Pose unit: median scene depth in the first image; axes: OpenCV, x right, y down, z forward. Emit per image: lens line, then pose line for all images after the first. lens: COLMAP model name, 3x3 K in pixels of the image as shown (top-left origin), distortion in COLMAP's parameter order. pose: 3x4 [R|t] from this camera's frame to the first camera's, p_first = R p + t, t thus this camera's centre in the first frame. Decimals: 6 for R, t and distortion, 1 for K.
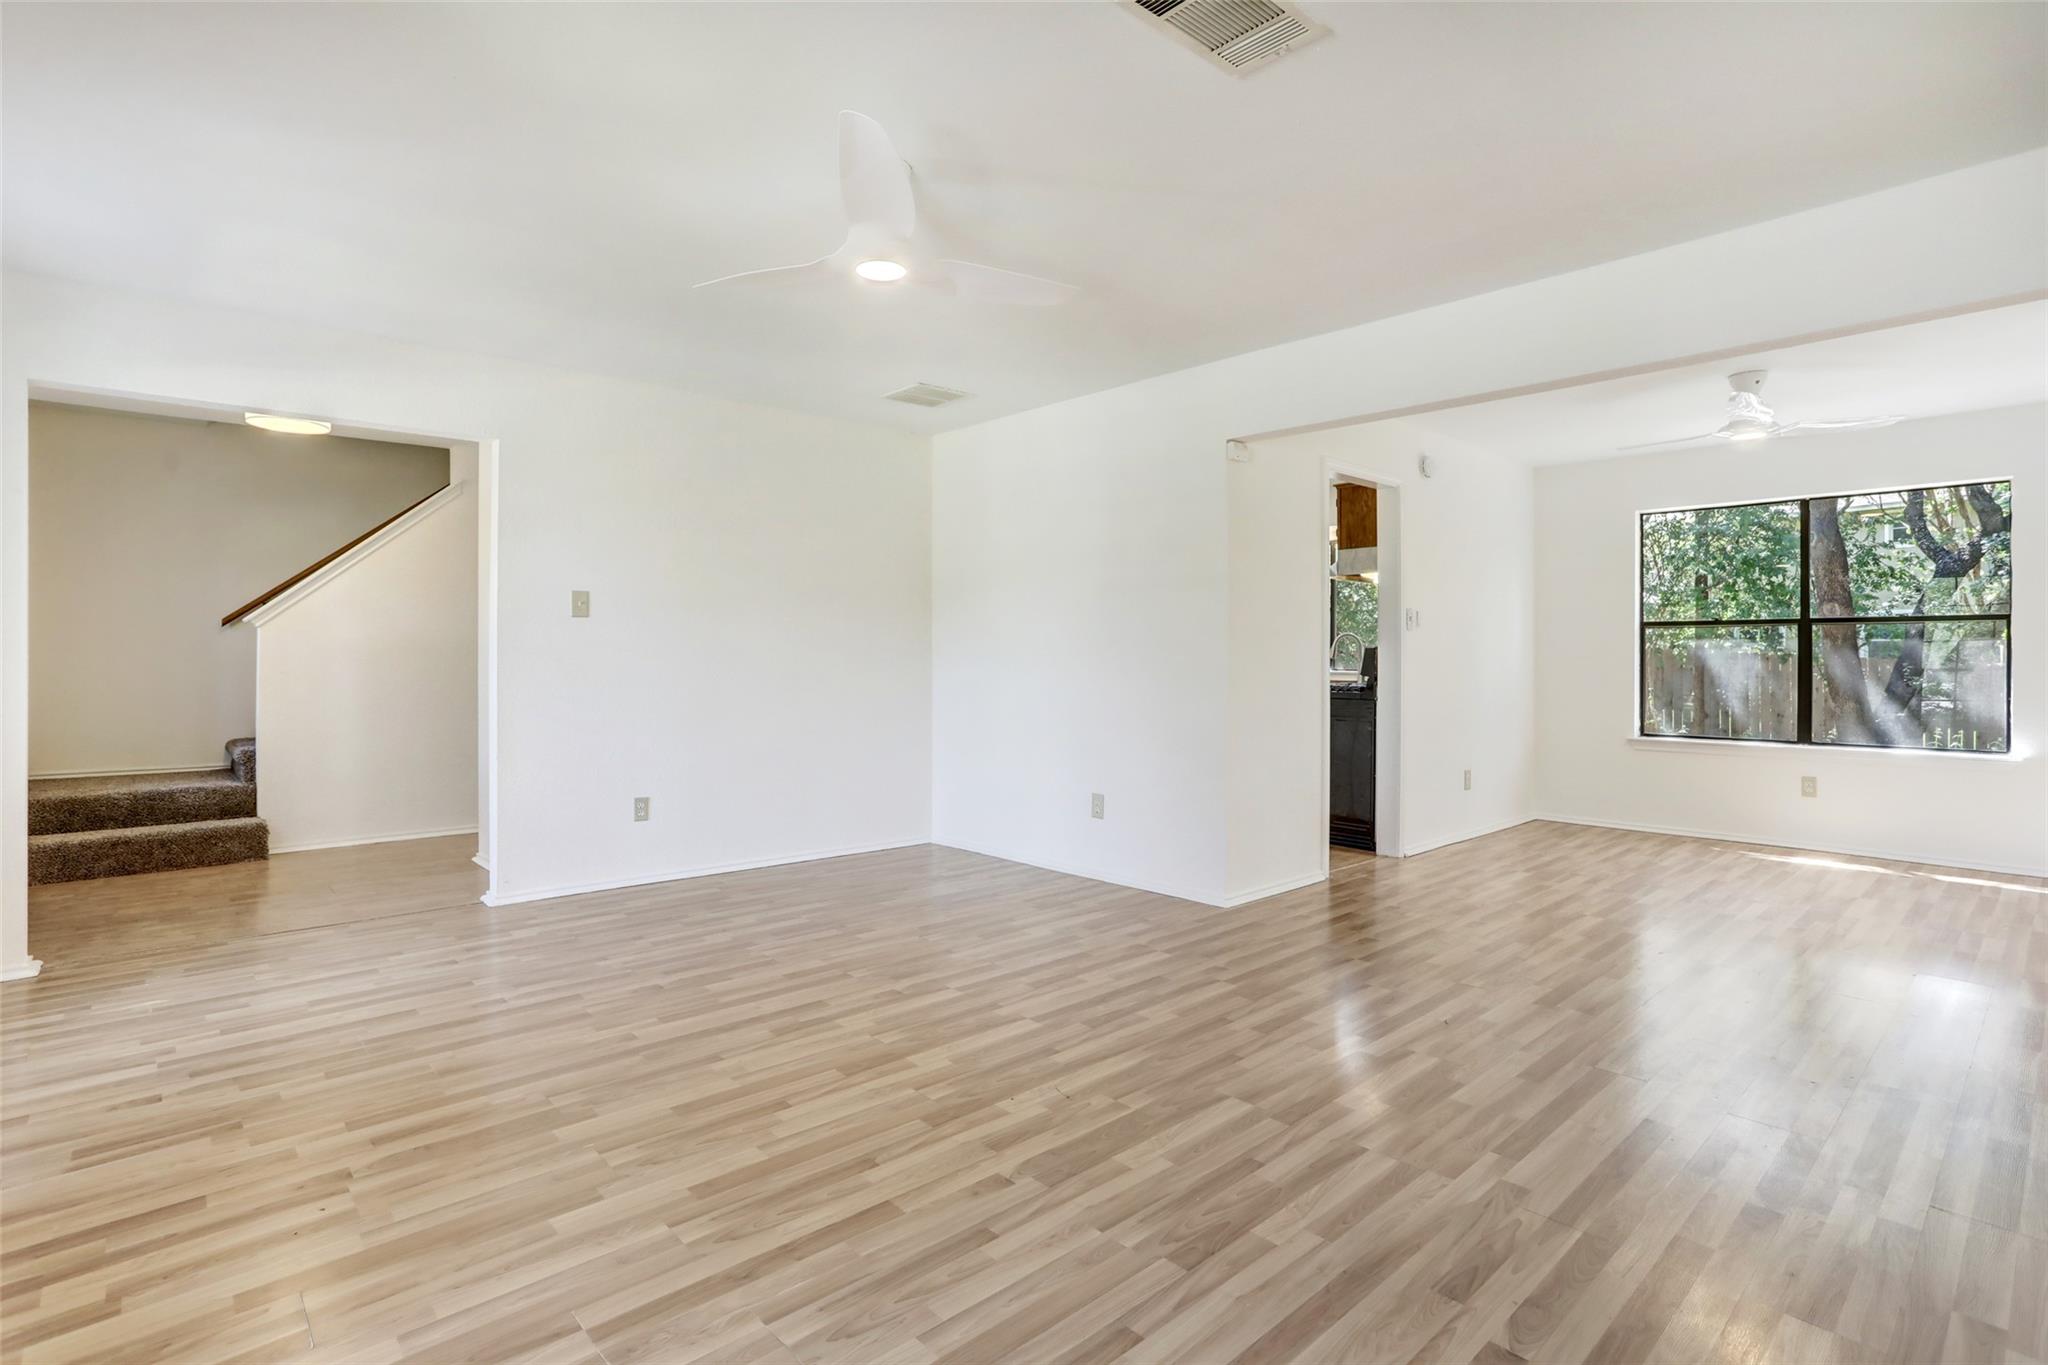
lens RADIAL K [[1015.2, 0, 1022.3], [0, 1015.2, 660.9], [0, 0, 1]] dist [-0.001076, 0.000514]
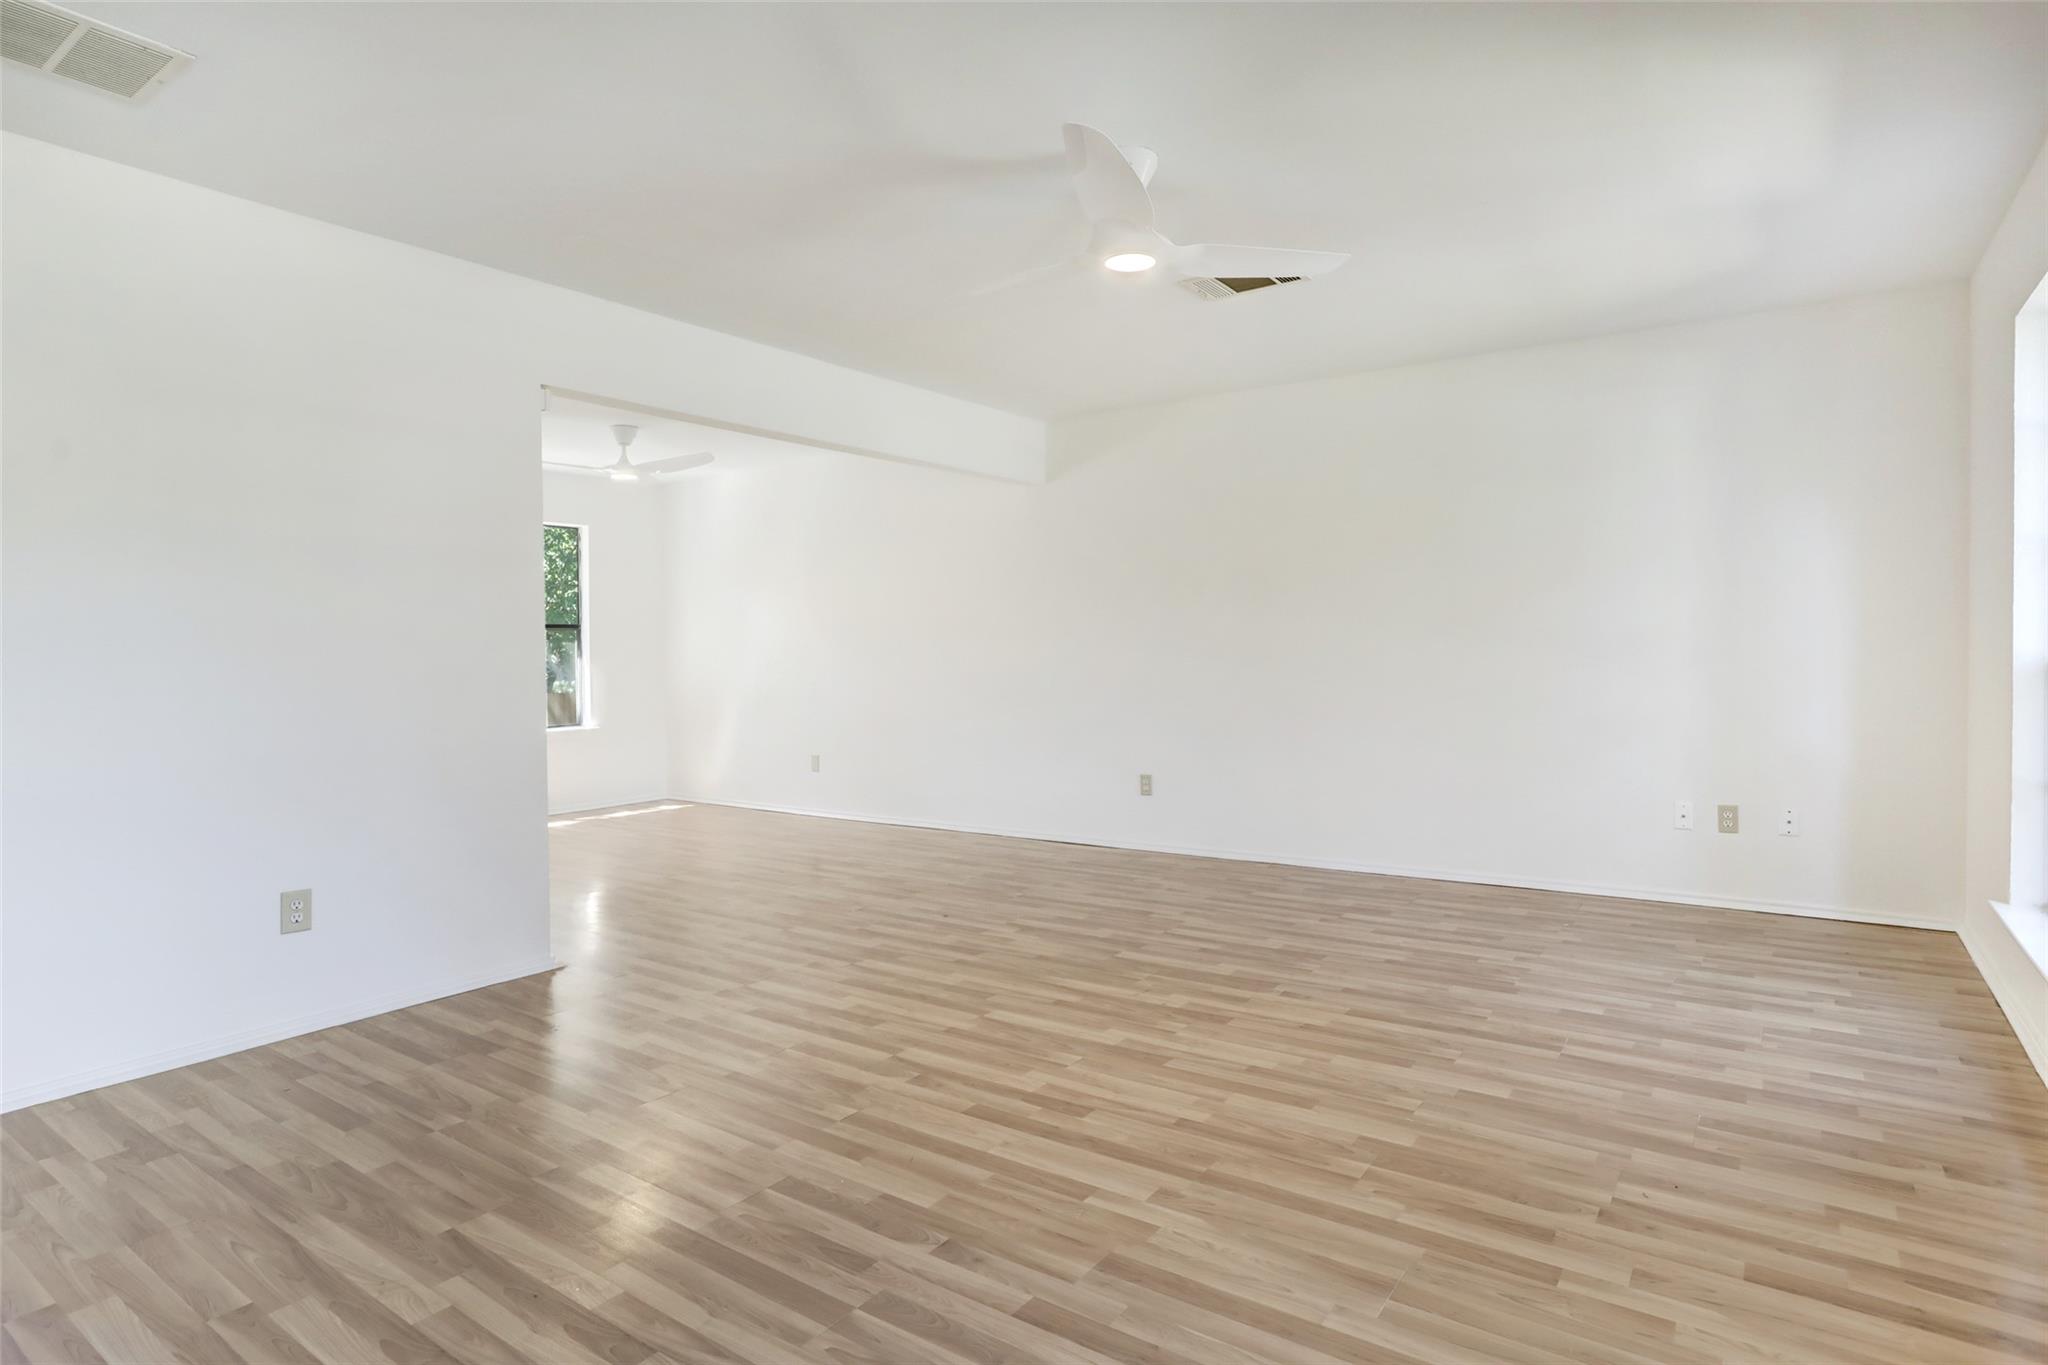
lens RADIAL K [[1015.2, 0, 1022.3], [0, 1015.2, 660.9], [0, 0, 1]] dist [-0.001076, 0.000514]
pose [[-0.210027, 0.004587, 0.977685, -1.243067], [0.004078, 0.999984, -0.003815, -0.001295], [-0.977687, 0.003186, -0.210042, 1.453434]]
